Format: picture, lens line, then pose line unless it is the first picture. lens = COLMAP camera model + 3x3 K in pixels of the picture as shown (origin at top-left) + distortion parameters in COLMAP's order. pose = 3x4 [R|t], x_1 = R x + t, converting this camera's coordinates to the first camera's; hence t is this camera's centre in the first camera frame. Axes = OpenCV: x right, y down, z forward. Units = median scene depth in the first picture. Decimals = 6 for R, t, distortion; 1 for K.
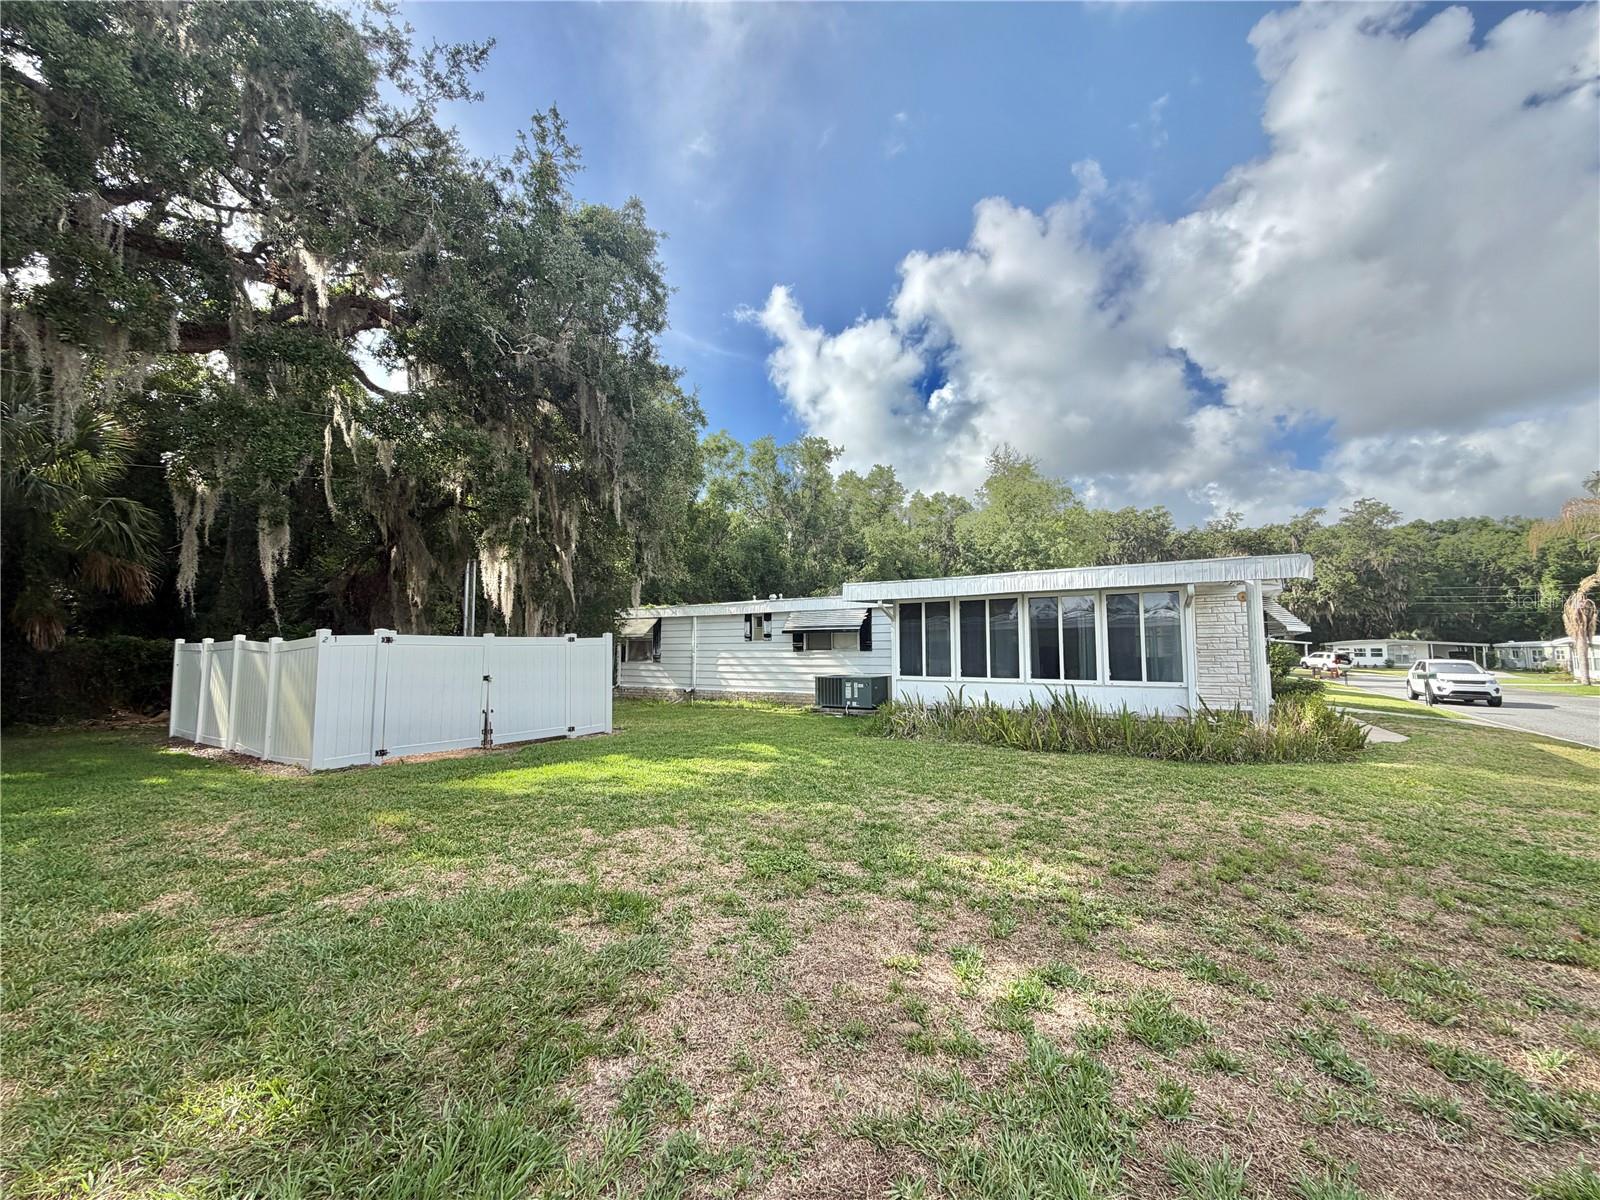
lens RADIAL K [[640.3, 0, 742.2], [0, 640.3, 577.4], [0, 0, 1]] dist [-0.001032, 0.000716]
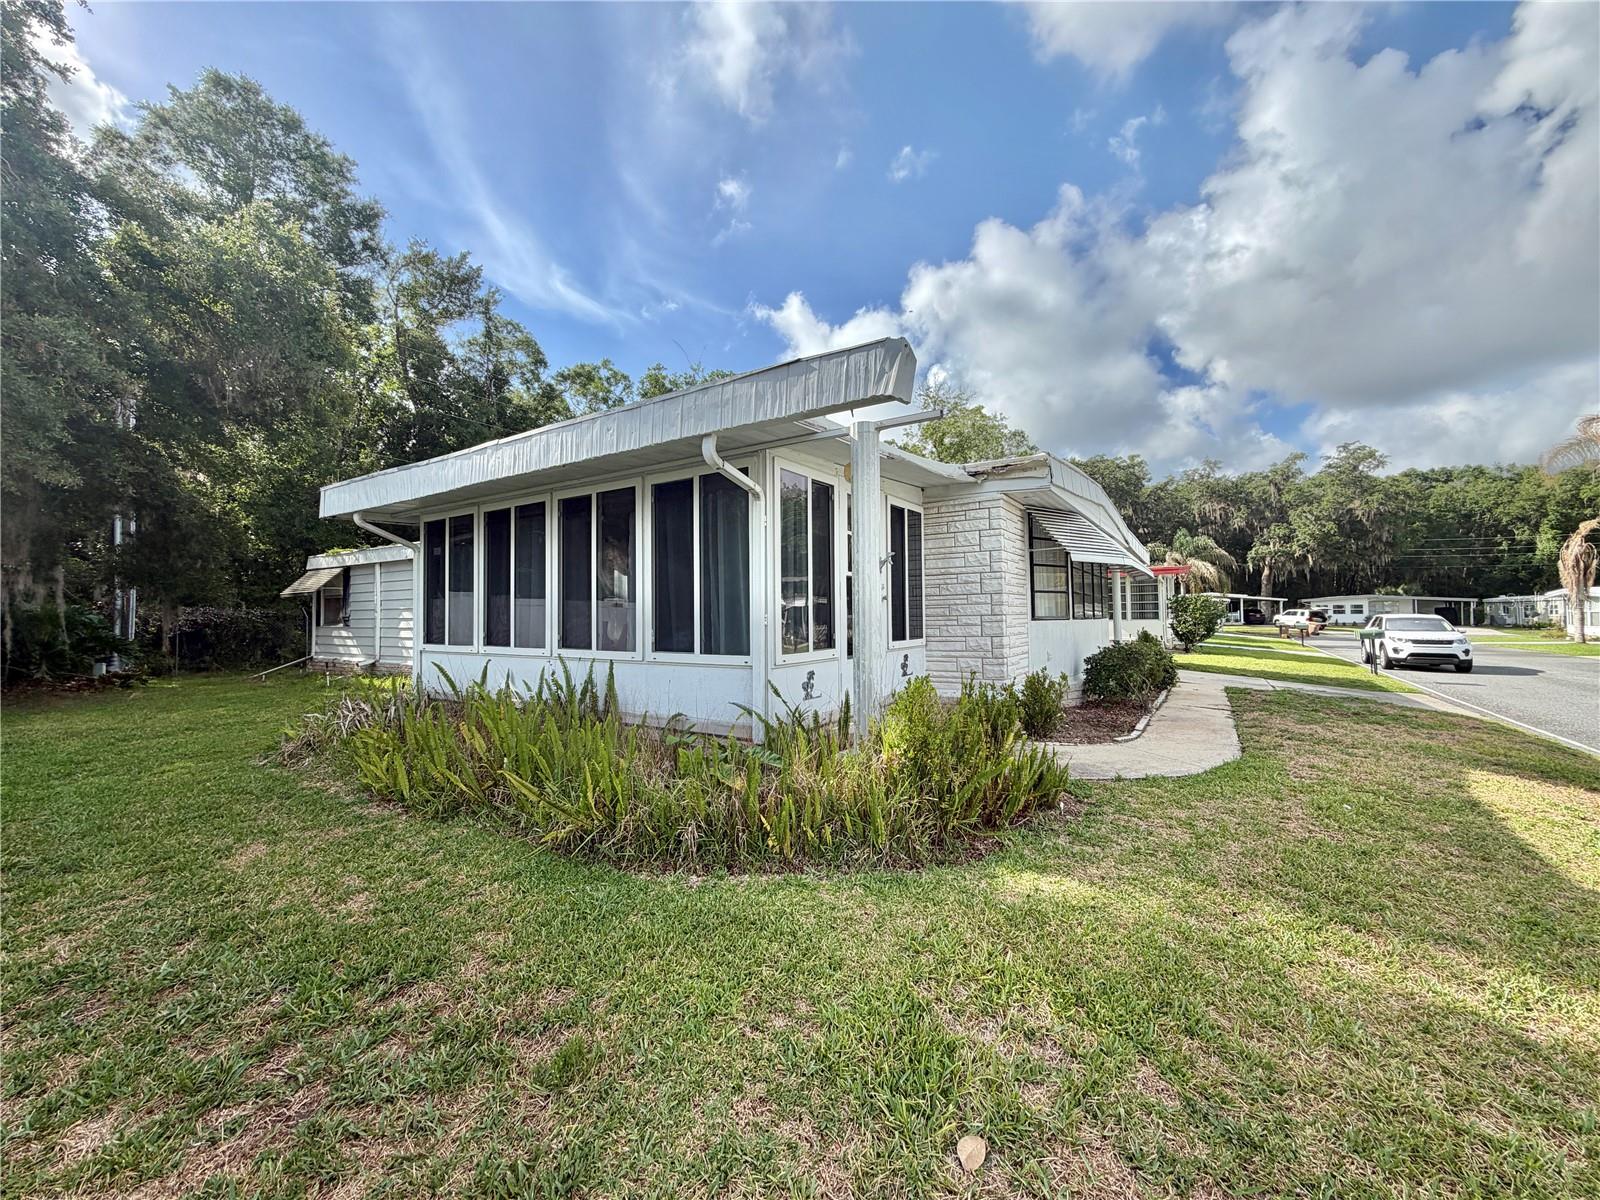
lens RADIAL K [[640.3, 0, 747.9], [0, 640.3, 571.9], [0, 0, 1]] dist [-0.001032, 0.000716]
pose [[0.999952, -0.009131, 0.003463, 0.110346], [0.008960, 0.998874, 0.046579, 0.012603], [-0.003885, -0.046545, 0.998909, 0.083579]]
